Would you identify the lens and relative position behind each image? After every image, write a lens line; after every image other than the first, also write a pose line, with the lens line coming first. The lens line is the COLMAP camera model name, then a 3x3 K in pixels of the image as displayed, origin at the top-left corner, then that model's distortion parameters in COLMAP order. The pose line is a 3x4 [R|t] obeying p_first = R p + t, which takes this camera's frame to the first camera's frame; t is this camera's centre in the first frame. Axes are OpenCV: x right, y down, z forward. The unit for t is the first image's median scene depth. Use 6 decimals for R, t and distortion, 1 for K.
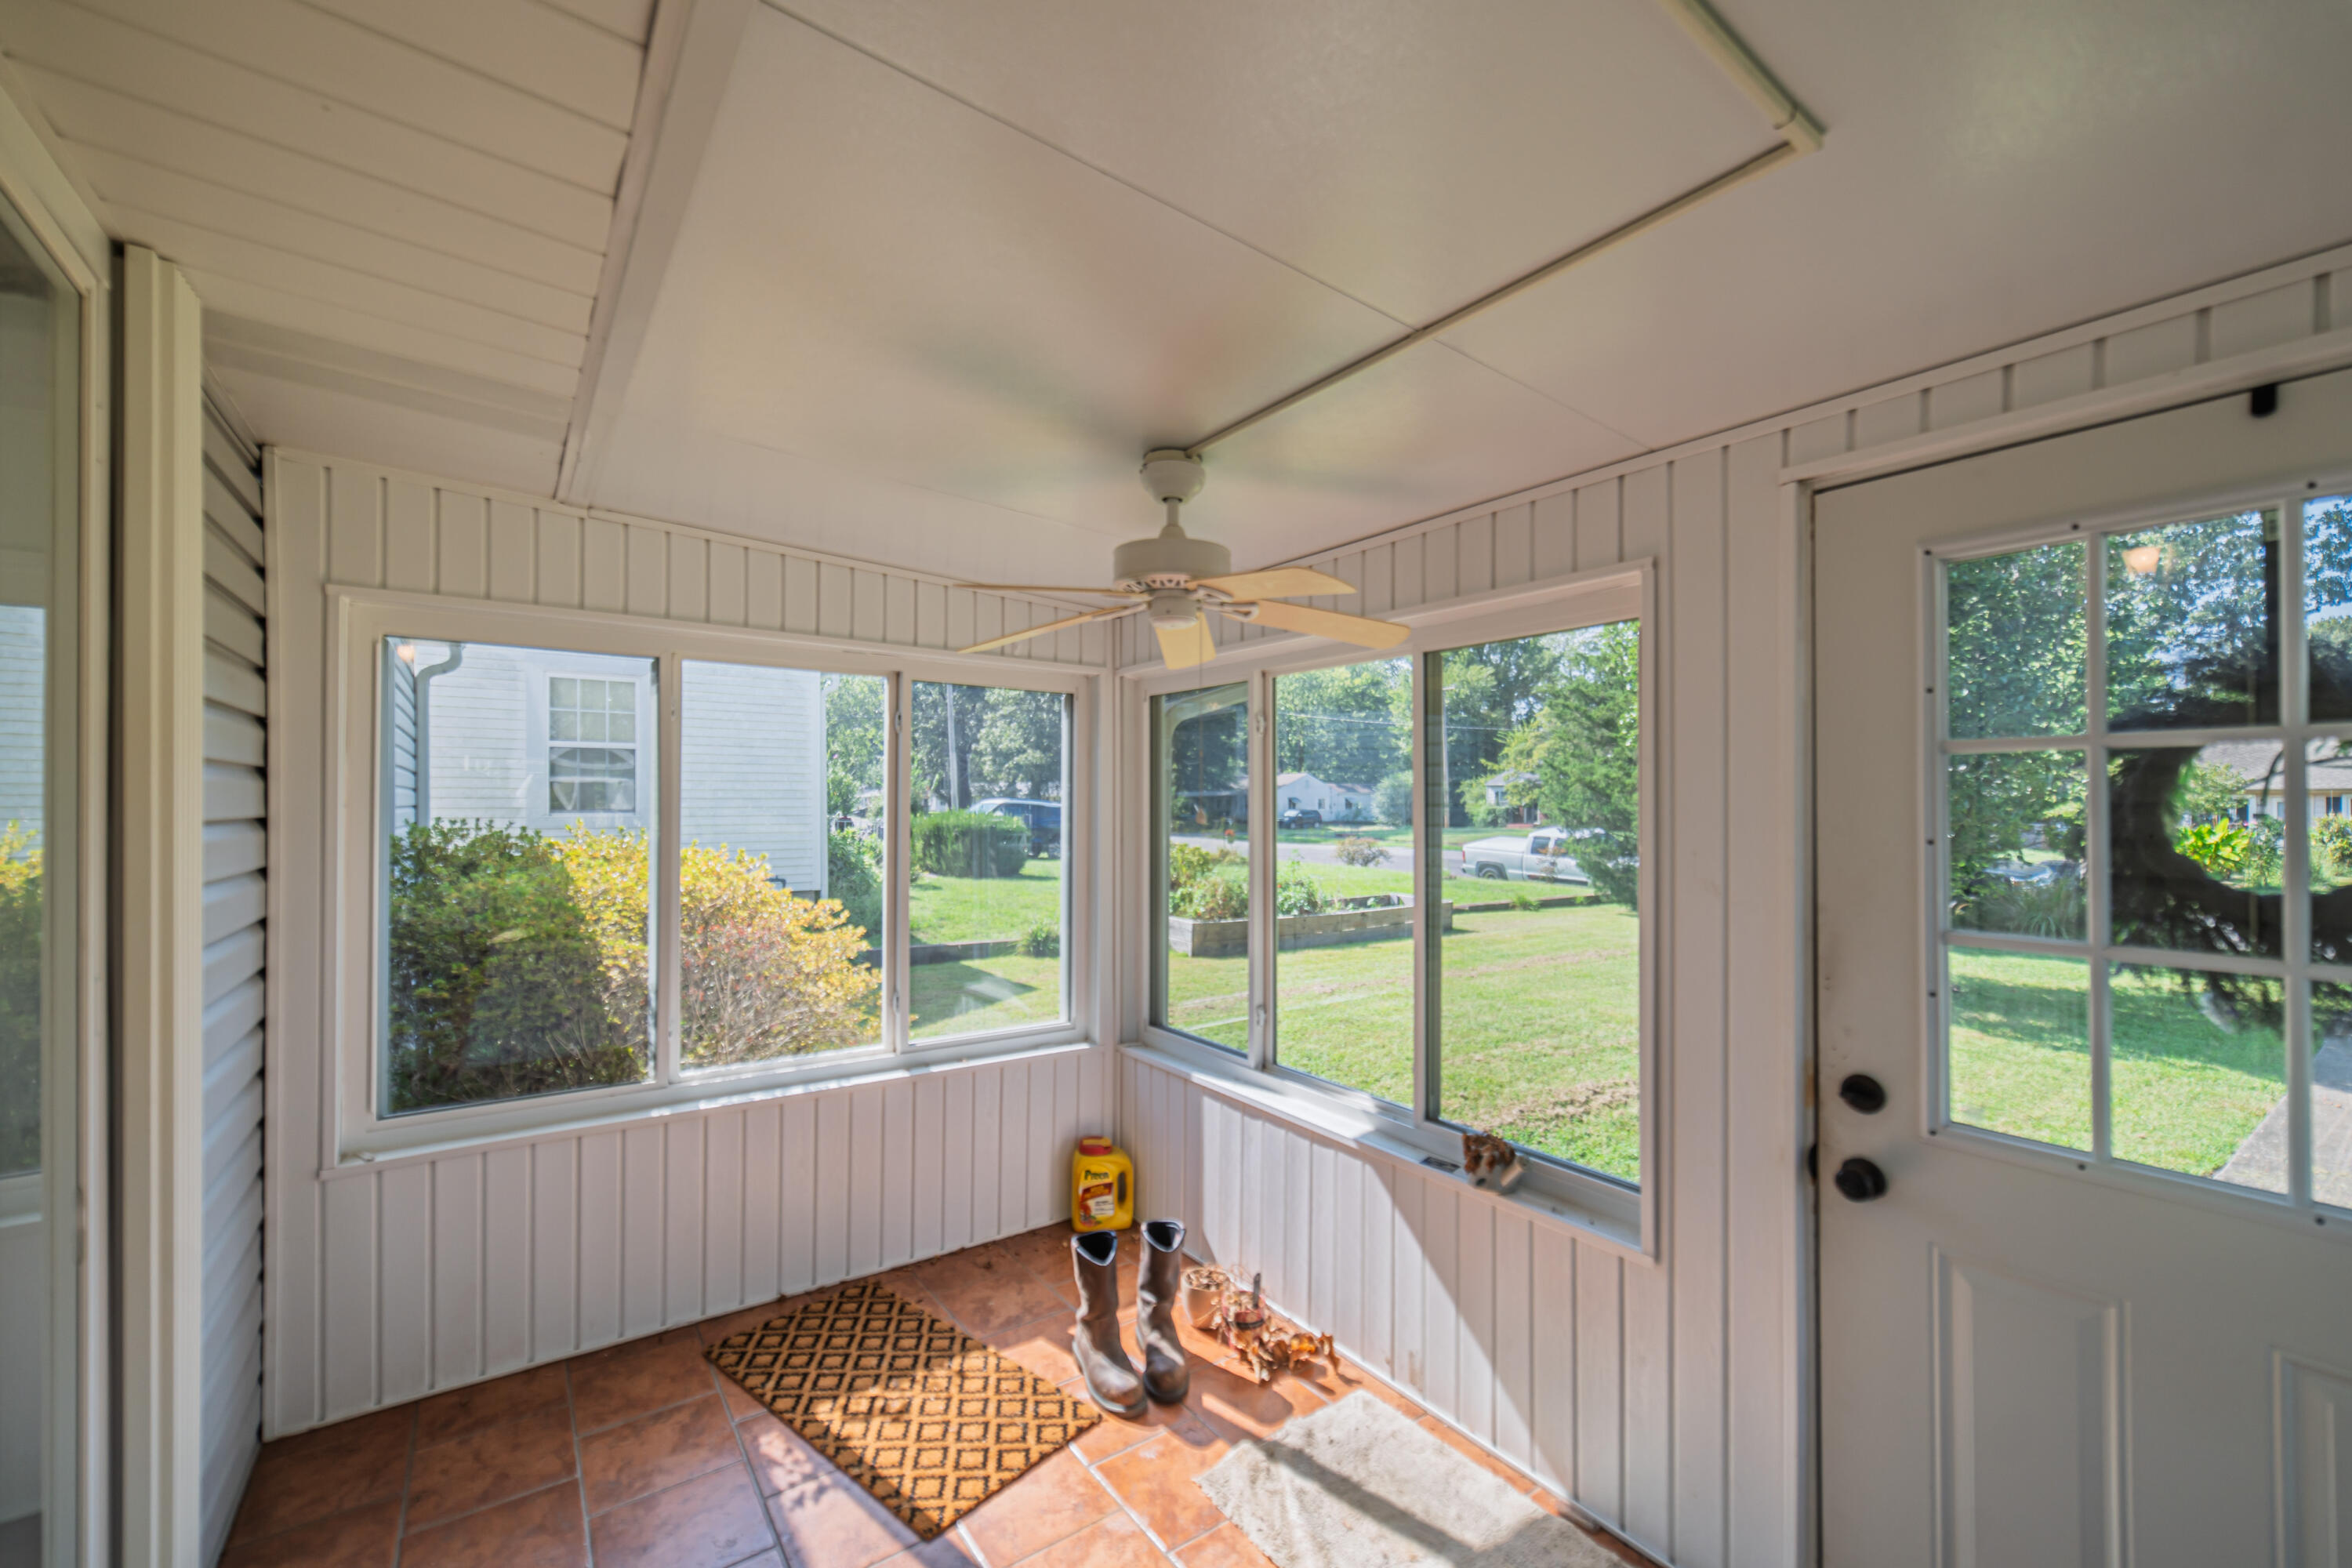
lens RADIAL K [[924.2, 0, 1164.2], [0, 924.2, 797.3], [0, 0, 1]] dist [-0.004490, 0.002081]
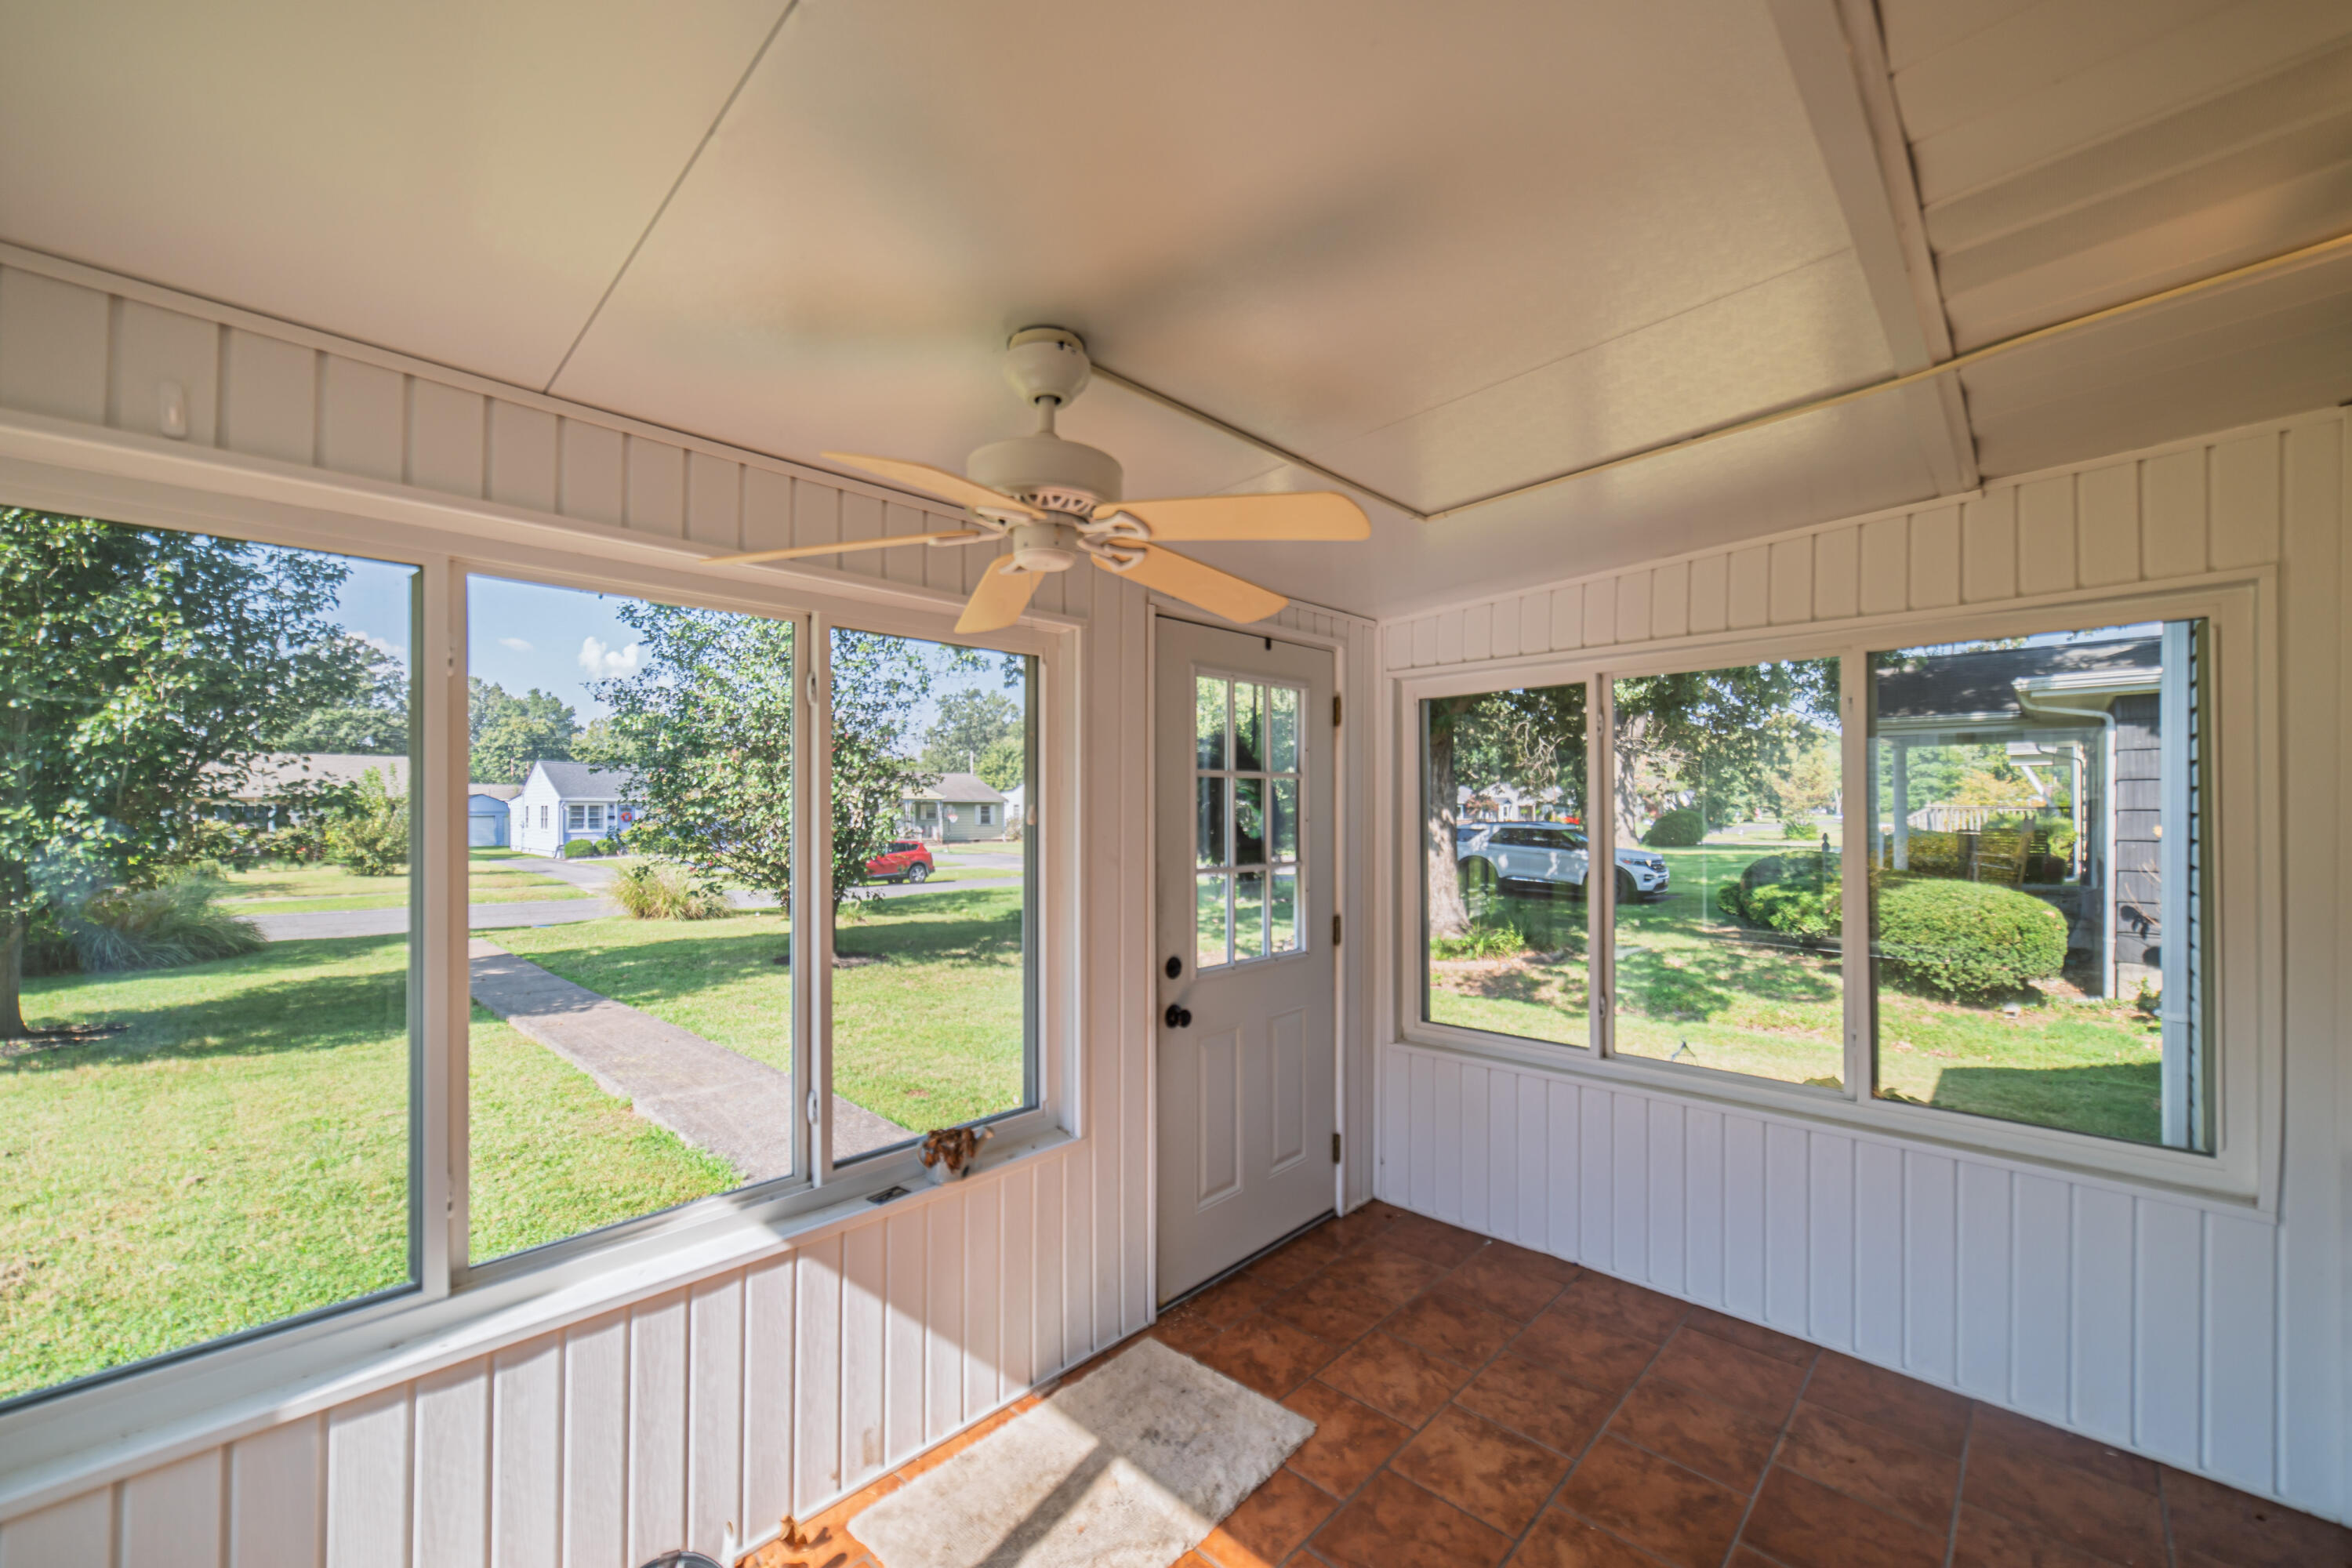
lens RADIAL K [[924.2, 0, 1172.6], [0, 924.2, 801.7], [0, 0, 1]] dist [-0.004490, 0.002081]
pose [[-0.180139, 0.002781, 0.983637, -0.656308], [-0.007140, 0.999966, -0.004135, 0.008810], [-0.983615, -0.007768, -0.180113, 0.893123]]
